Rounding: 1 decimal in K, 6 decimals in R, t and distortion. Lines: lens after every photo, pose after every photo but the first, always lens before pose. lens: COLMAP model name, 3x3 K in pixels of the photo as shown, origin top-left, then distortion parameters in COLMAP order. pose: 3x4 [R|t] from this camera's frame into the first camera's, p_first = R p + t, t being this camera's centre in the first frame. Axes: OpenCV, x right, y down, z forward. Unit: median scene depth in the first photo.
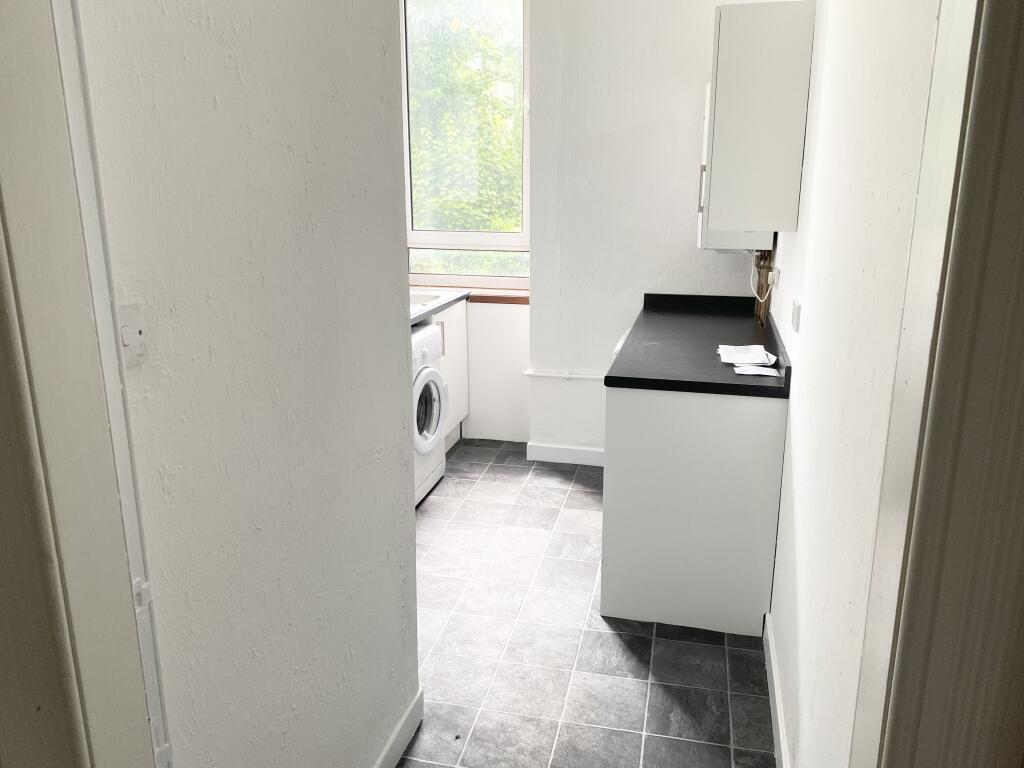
lens RADIAL K [[782.4, 0, 512.0], [0, 782.4, 384.0], [0, 0, 1]] dist [0.002684, -0.003792]
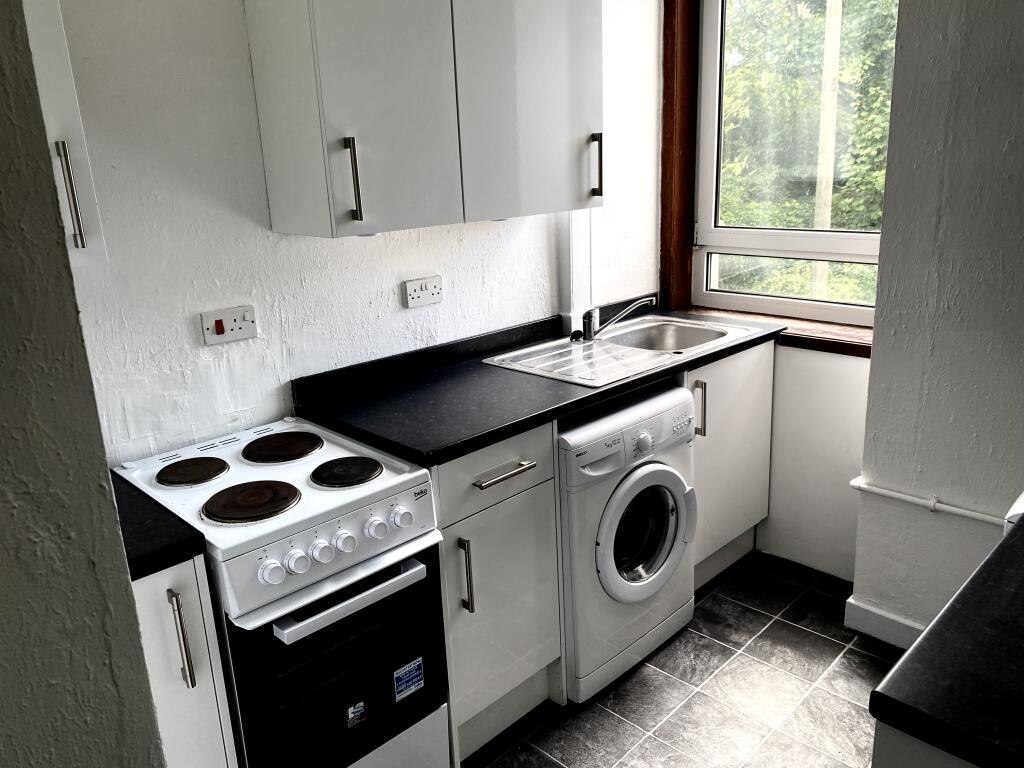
lens RADIAL K [[782.4, 0, 512.0], [0, 782.4, 384.0], [0, 0, 1]] dist [0.002684, -0.003792]
pose [[0.853691, 0.108655, -0.509319, 0.088325], [-0.093810, 0.994079, 0.054831, -0.093652], [0.512261, 0.000971, 0.858830, 0.385437]]
